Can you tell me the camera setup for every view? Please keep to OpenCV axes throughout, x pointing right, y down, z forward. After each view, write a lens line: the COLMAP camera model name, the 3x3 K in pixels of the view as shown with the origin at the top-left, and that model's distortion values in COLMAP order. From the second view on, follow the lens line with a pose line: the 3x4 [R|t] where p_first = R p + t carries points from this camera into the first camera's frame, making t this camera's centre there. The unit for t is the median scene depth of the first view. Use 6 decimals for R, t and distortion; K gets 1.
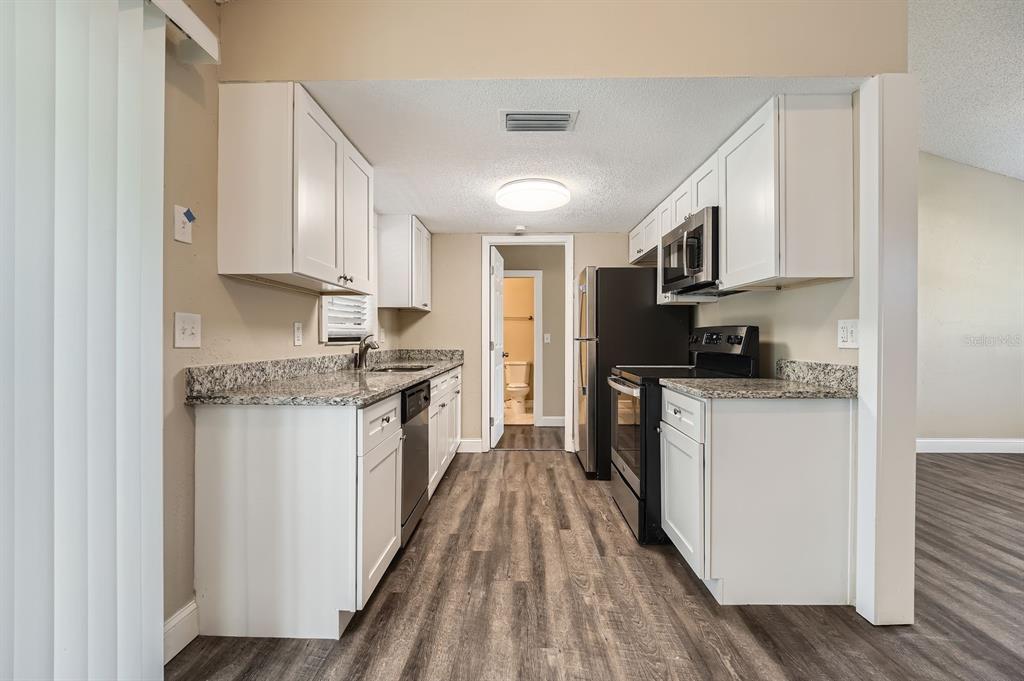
lens RADIAL K [[453.5, 0, 510.5], [0, 453.5, 338.6], [0, 0, 1]] dist [-0.013589, 0.000473]
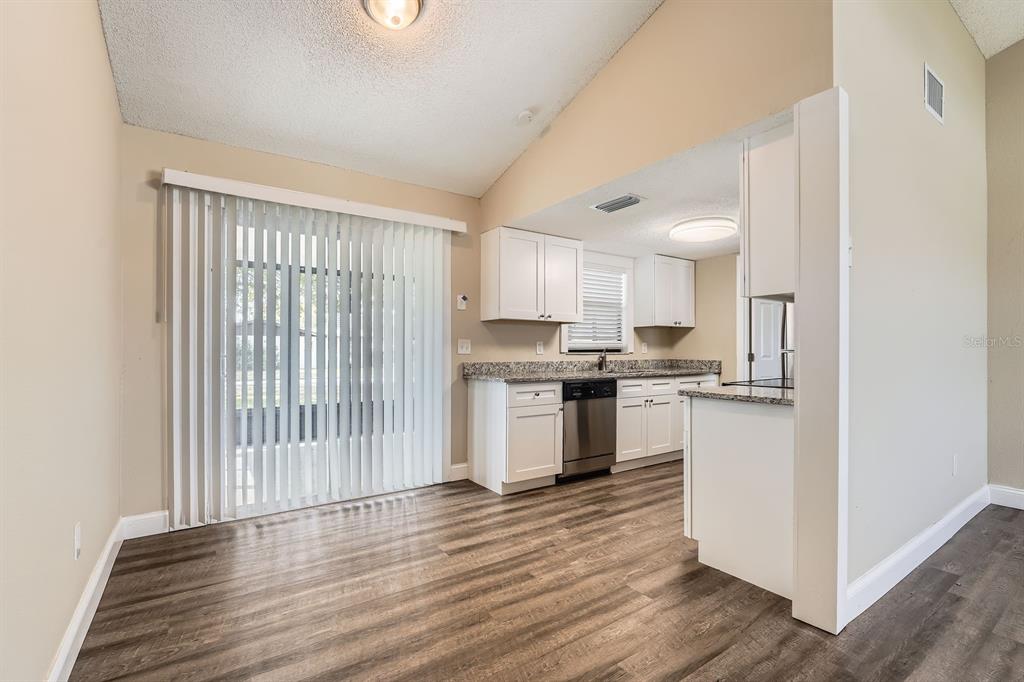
lens RADIAL K [[453.5, 0, 512.6], [0, 453.5, 346.4], [0, 0, 1]] dist [-0.013589, 0.000473]
pose [[0.588560, -0.006546, -0.808427, 1.131183], [-0.000941, 0.999961, -0.008782, 0.000481], [0.808453, 0.005929, 0.588531, -0.161341]]
